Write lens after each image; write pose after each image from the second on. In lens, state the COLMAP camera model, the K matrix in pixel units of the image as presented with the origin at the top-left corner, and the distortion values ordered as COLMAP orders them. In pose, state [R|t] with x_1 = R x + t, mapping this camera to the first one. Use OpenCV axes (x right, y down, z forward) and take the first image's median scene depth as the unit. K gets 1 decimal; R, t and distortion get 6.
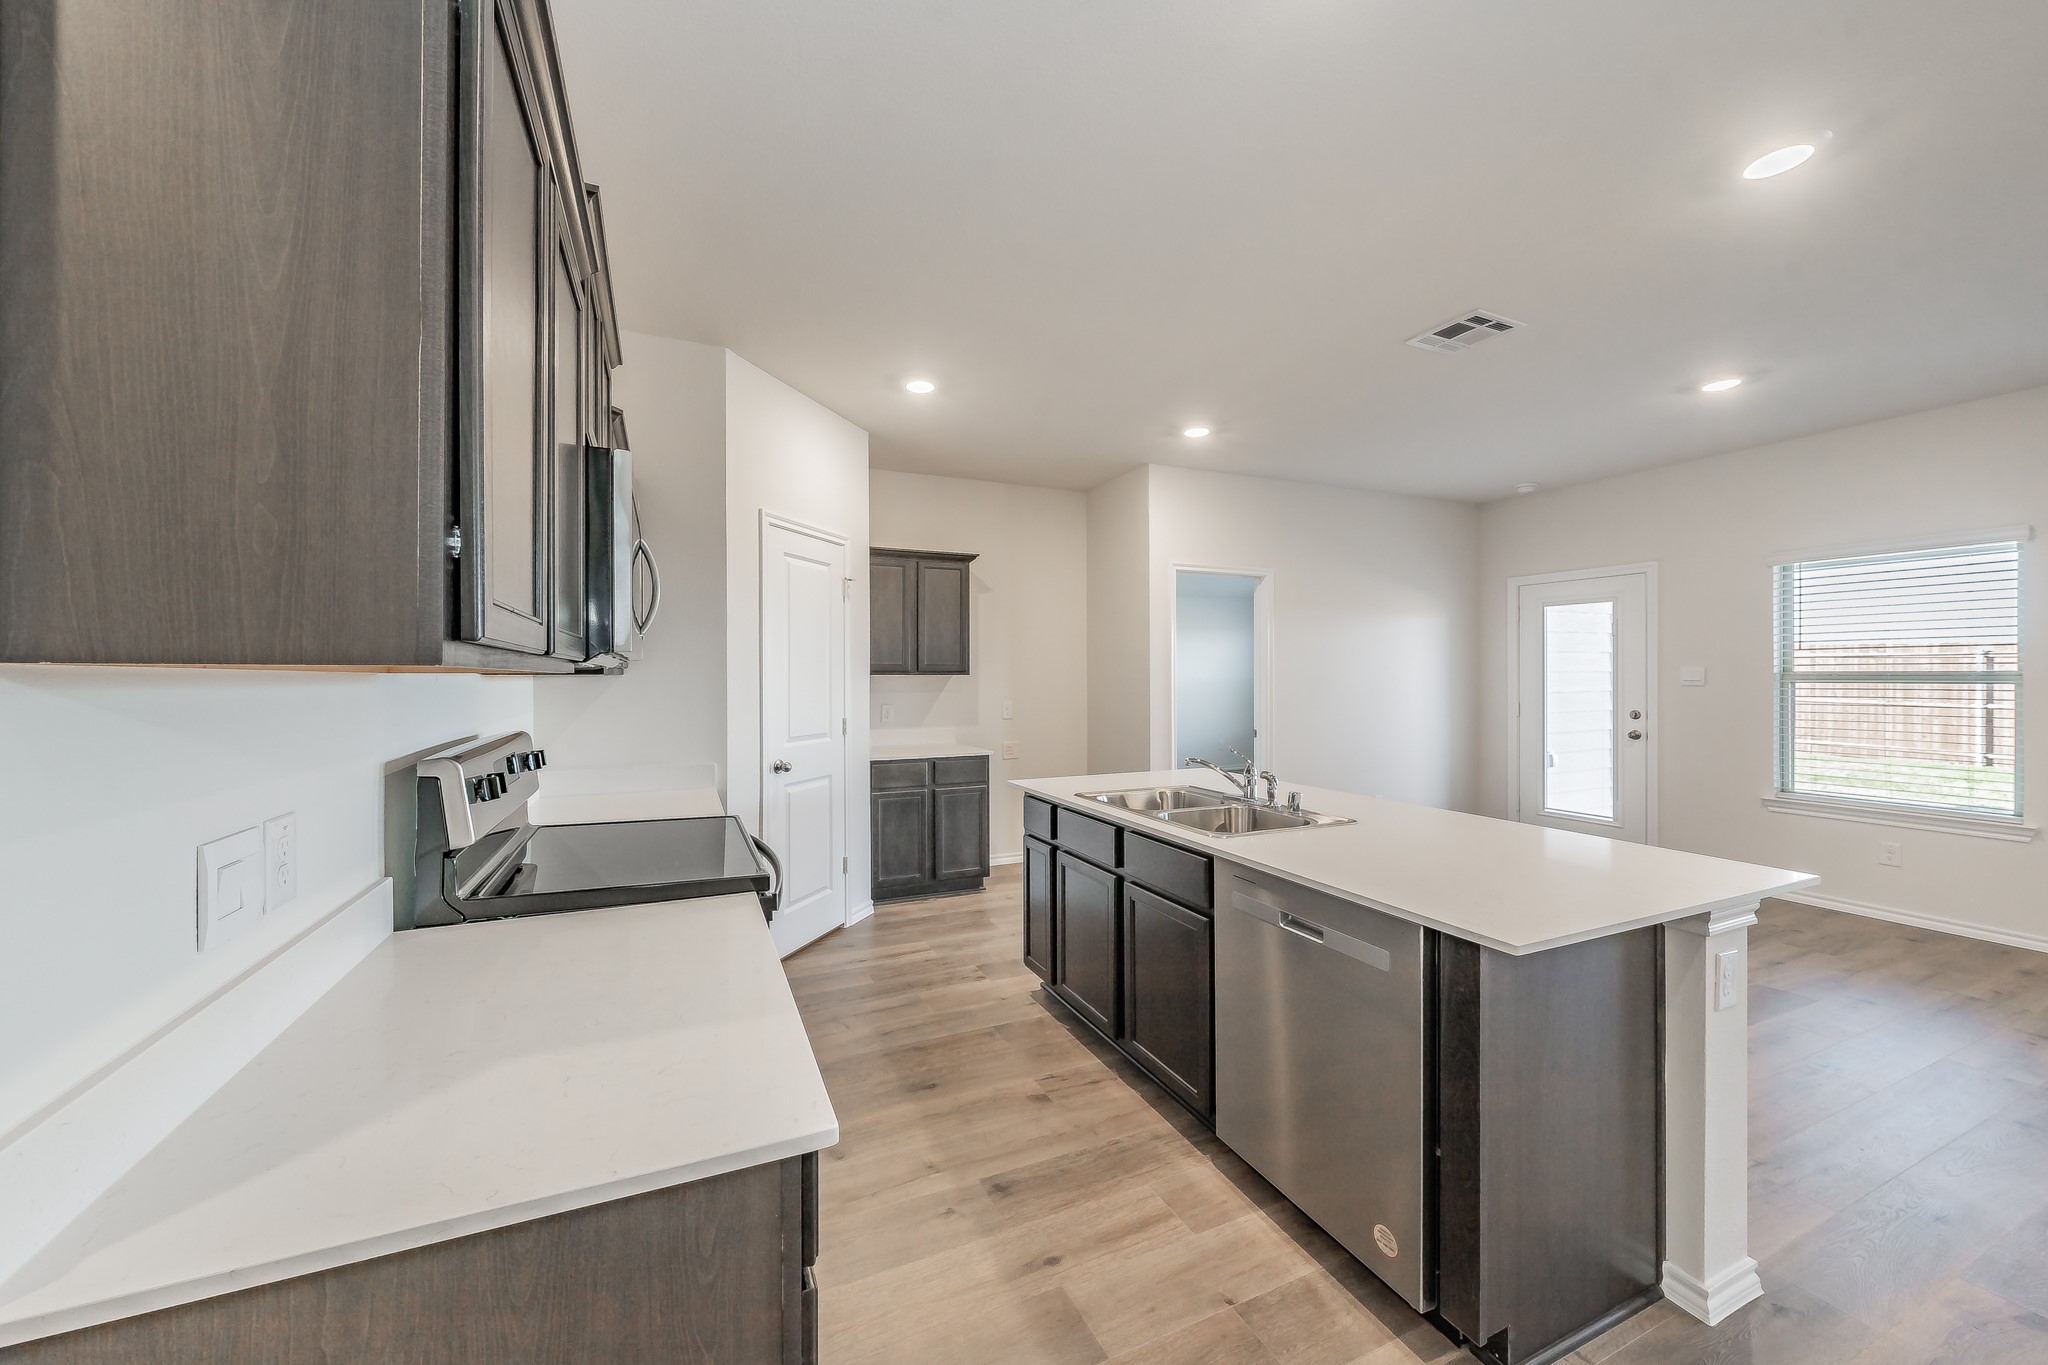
lens RADIAL K [[719.8, 0, 959.1], [0, 719.8, 681.6], [0, 0, 1]] dist [-0.006027, 0.000729]
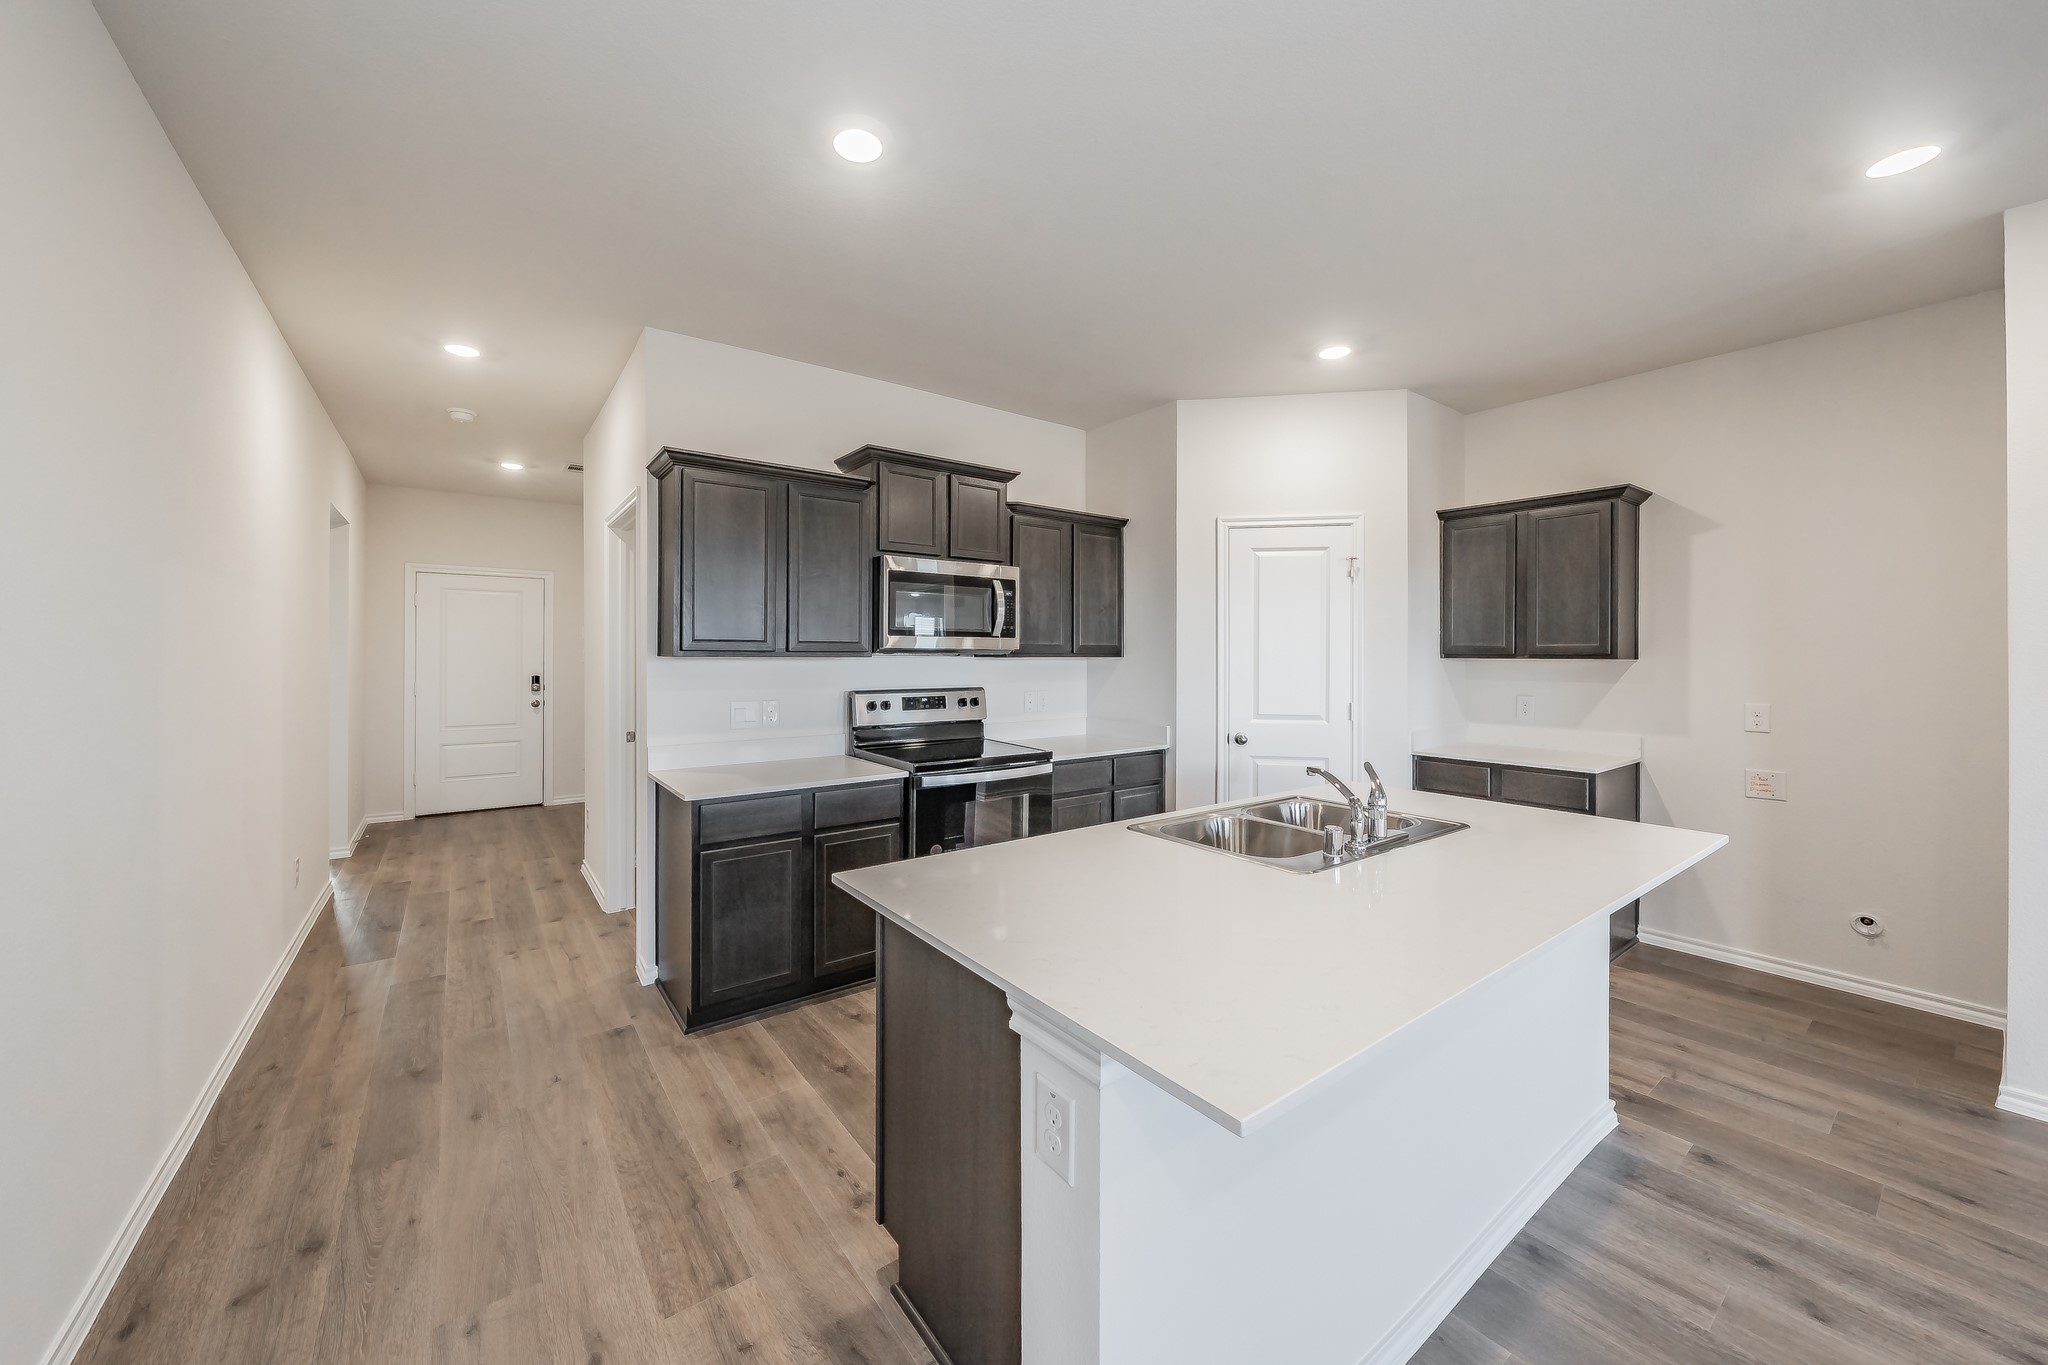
lens RADIAL K [[736.1, 0, 1005.0], [0, 736.1, 655.9], [0, 0, 1]] dist [-0.003217, 0.000621]
pose [[0.252279, 0.005837, -0.967637, 1.215168], [-0.012064, 0.999923, 0.002886, -0.017559], [0.967579, 0.010946, 0.252330, 0.544145]]
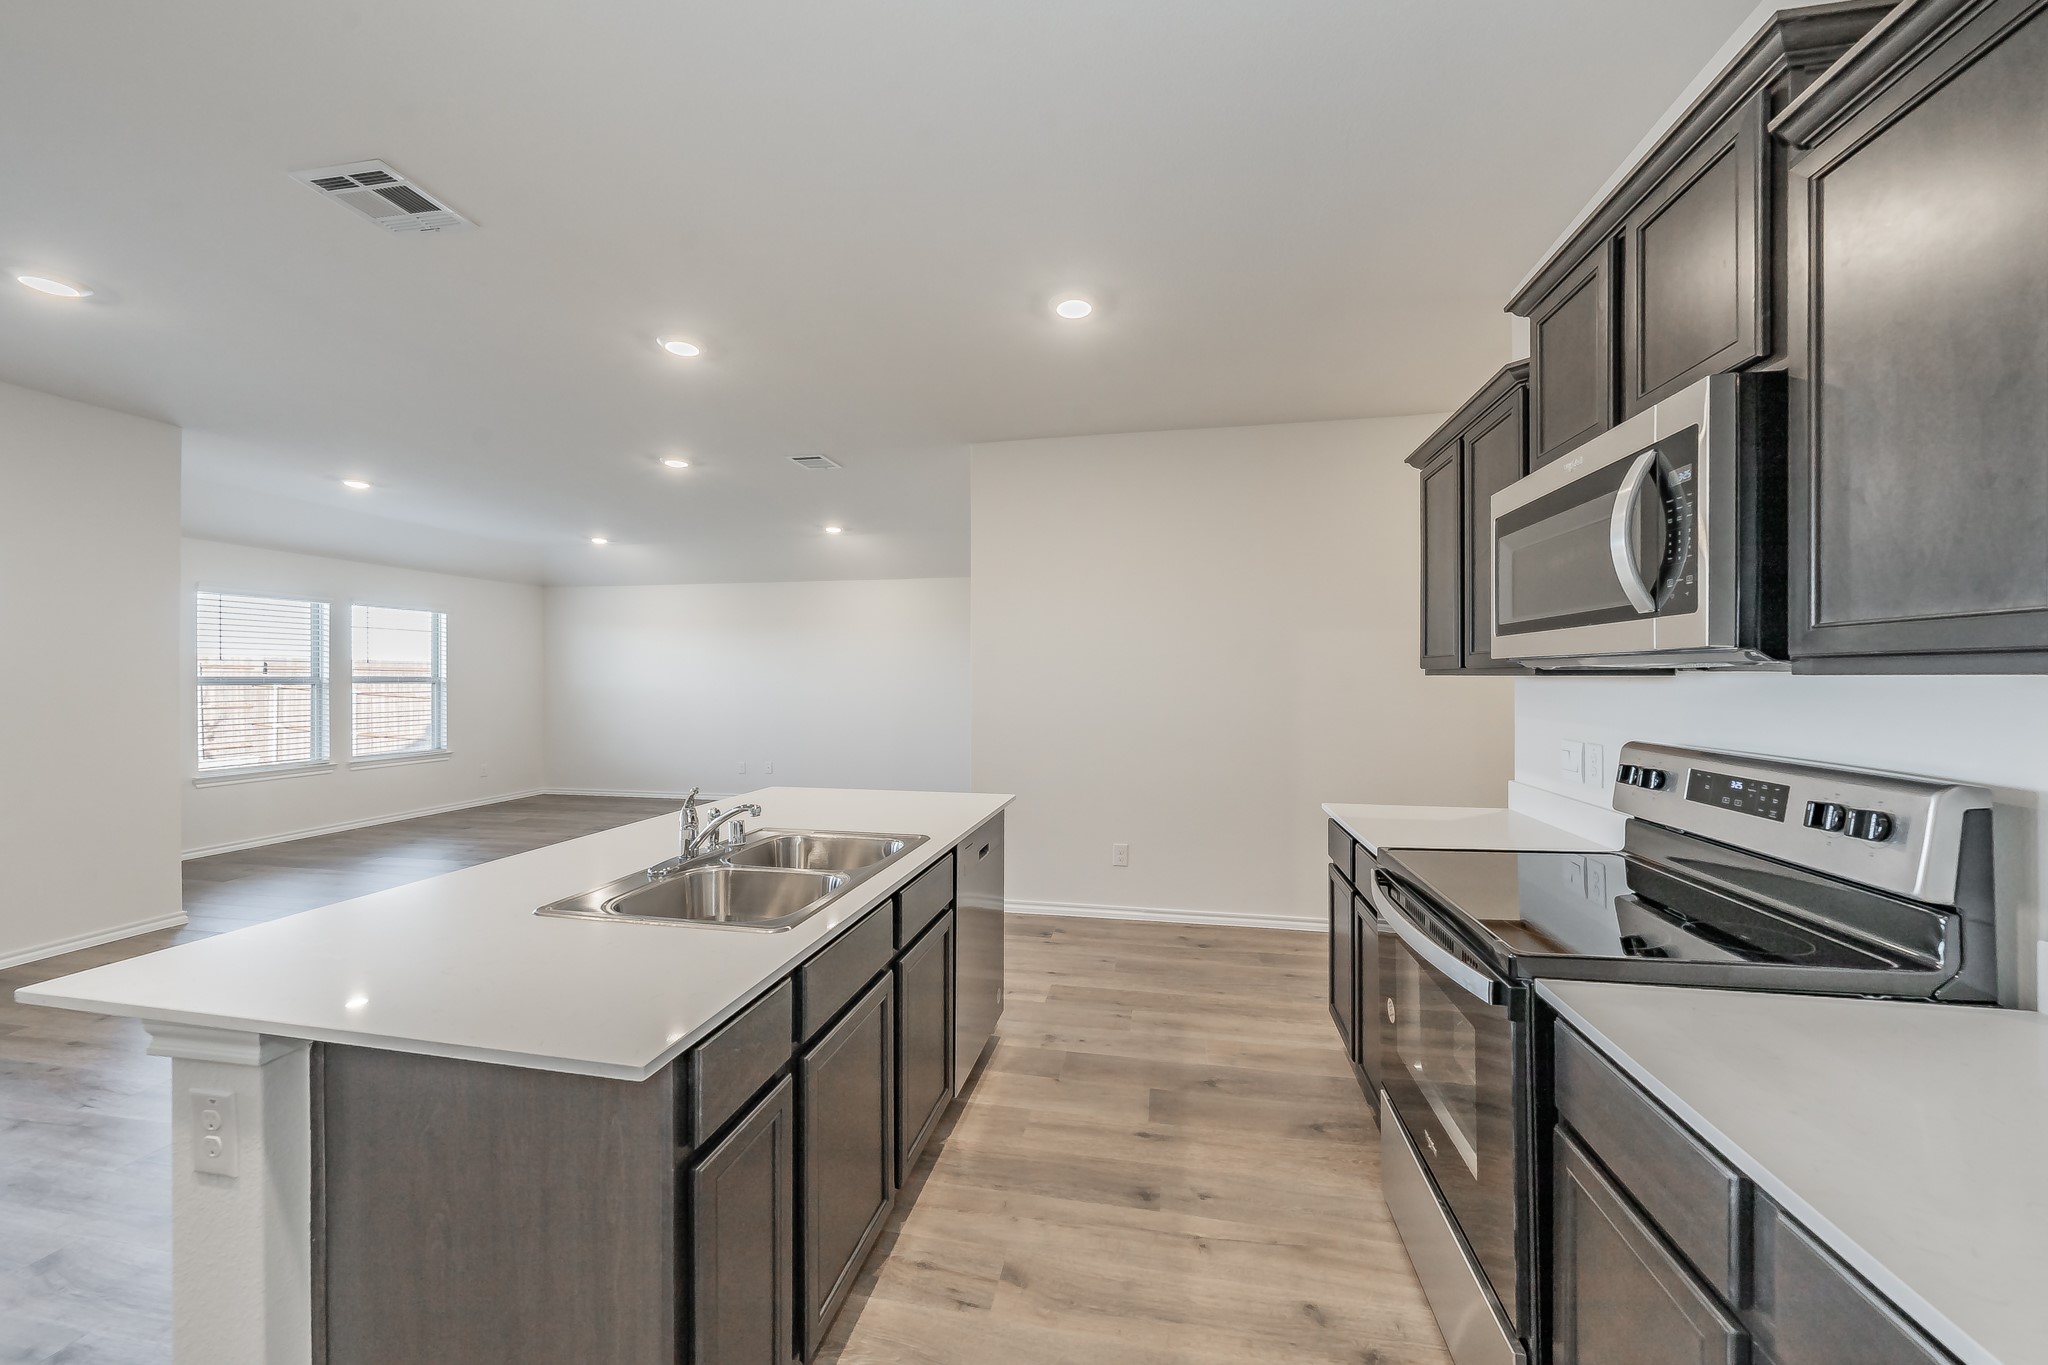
lens RADIAL K [[737.2, 0, 1049.9], [0, 737.2, 681.6], [0, 0, 1]] dist [-0.006223, -0.000234]
pose [[-0.858318, 0.001549, 0.513117, -0.308891], [0.008559, 0.999900, 0.011299, -0.014555], [-0.513047, 0.014090, -0.858245, 1.692817]]
